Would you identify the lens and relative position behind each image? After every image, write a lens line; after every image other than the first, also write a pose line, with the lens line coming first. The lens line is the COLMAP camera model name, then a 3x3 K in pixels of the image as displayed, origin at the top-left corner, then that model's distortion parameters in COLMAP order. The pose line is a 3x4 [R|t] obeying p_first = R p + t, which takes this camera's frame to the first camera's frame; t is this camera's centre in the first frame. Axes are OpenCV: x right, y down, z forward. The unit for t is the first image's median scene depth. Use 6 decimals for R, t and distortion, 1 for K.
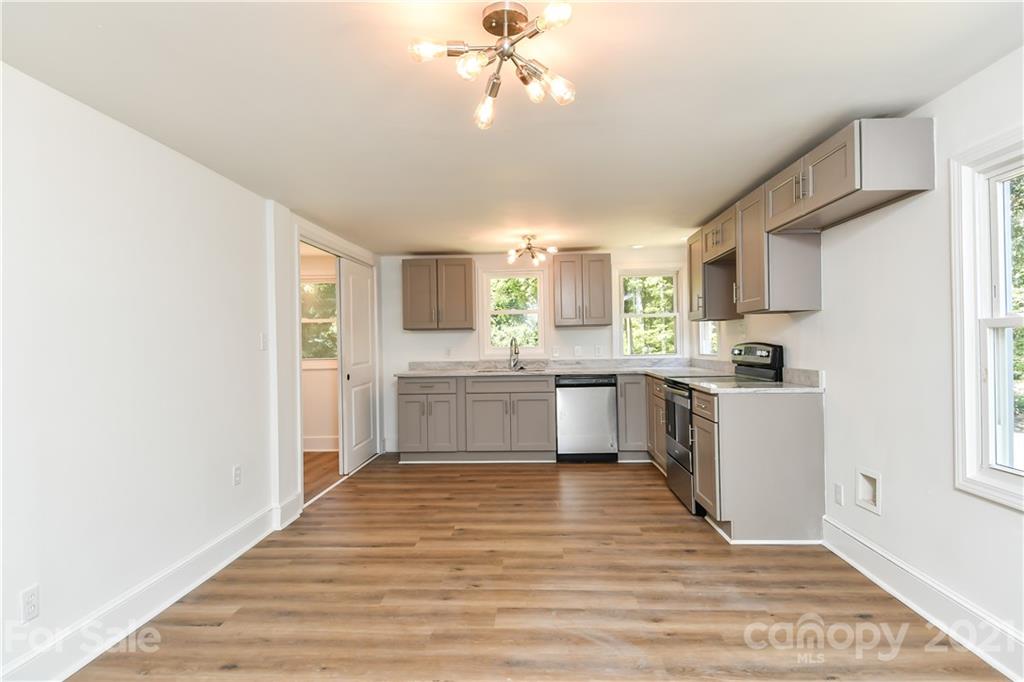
lens RADIAL K [[529.7, 0, 513.6], [0, 529.7, 341.4], [0, 0, 1]] dist [0.072280, -0.066059]
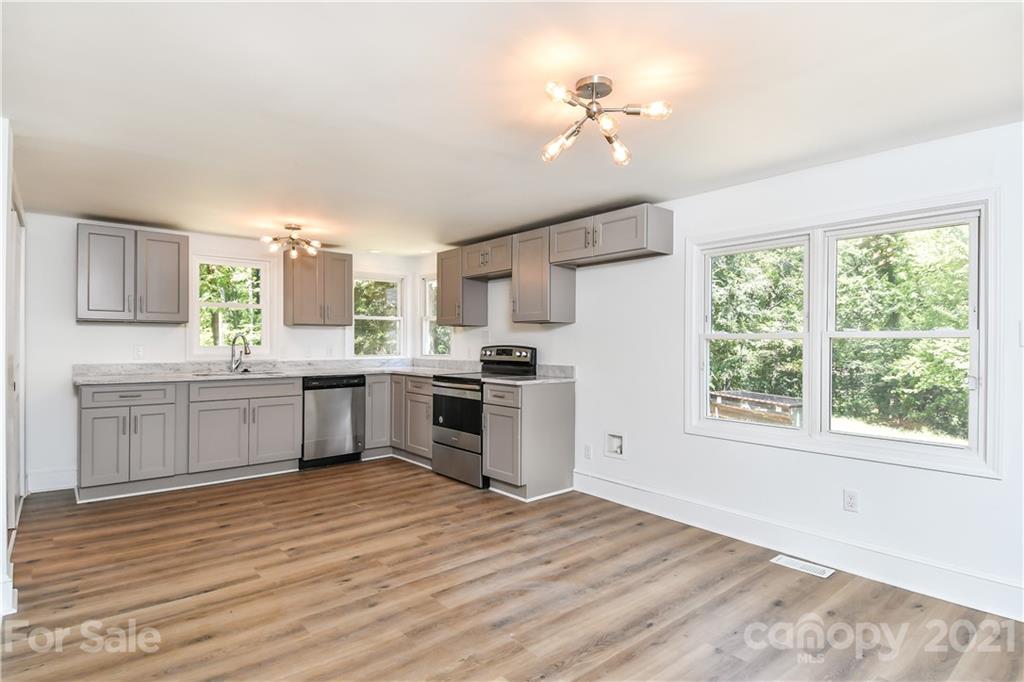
lens RADIAL K [[529.7, 0, 513.6], [0, 529.7, 341.4], [0, 0, 1]] dist [0.072280, -0.066059]
pose [[0.728455, 0.022016, 0.684739, -0.411659], [-0.018465, 0.999751, -0.012501, 0.008384], [-0.684844, -0.003537, 0.728681, 0.082995]]
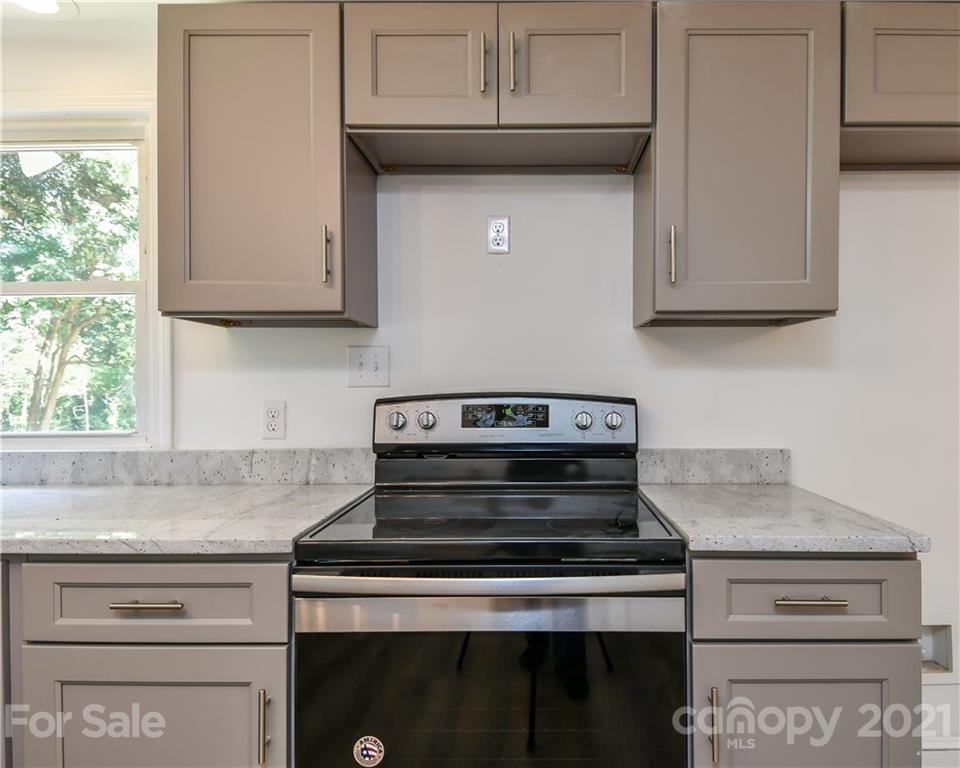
lens RADIAL K [[597.5, 0, 480.0], [0, 597.5, 384.0], [0, 0, 1]] dist [0.026811, -0.001592]
pose [[-0.055242, 0.012602, 0.998393, 0.026276], [-0.000782, 0.999920, -0.012664, 0.001650], [-0.998473, -0.001481, -0.055228, 1.089839]]
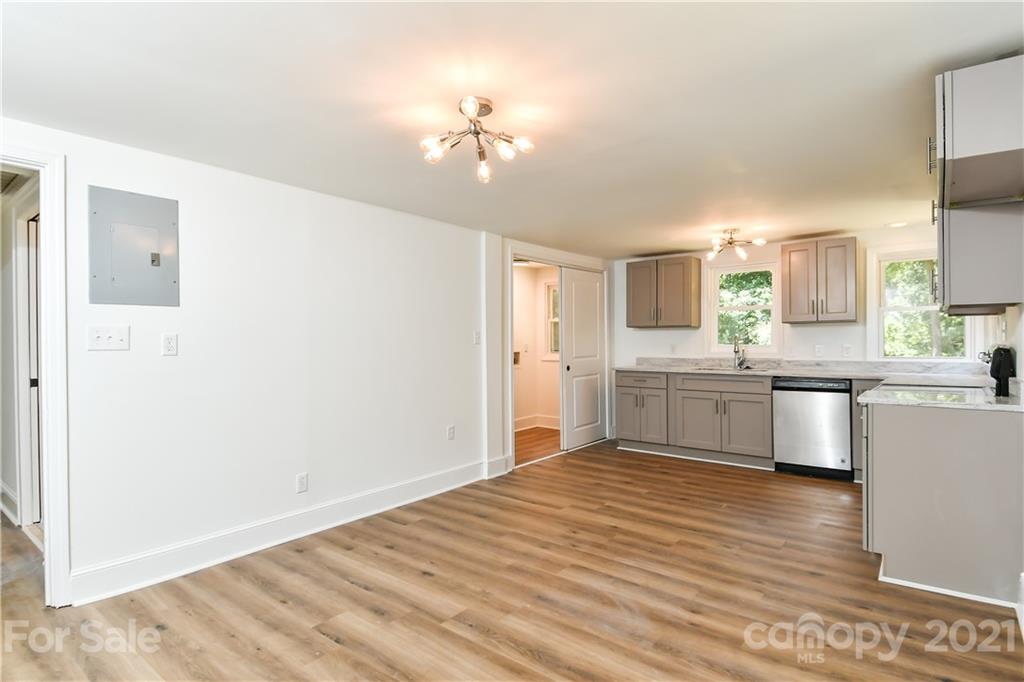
lens RADIAL K [[529.7, 0, 513.6], [0, 529.7, 341.4], [0, 0, 1]] dist [0.072280, -0.066059]
pose [[0.811876, 0.013230, -0.583680, 0.355411], [-0.007508, 0.999897, 0.012220, -0.006768], [0.583782, -0.005538, 0.811892, -0.024871]]
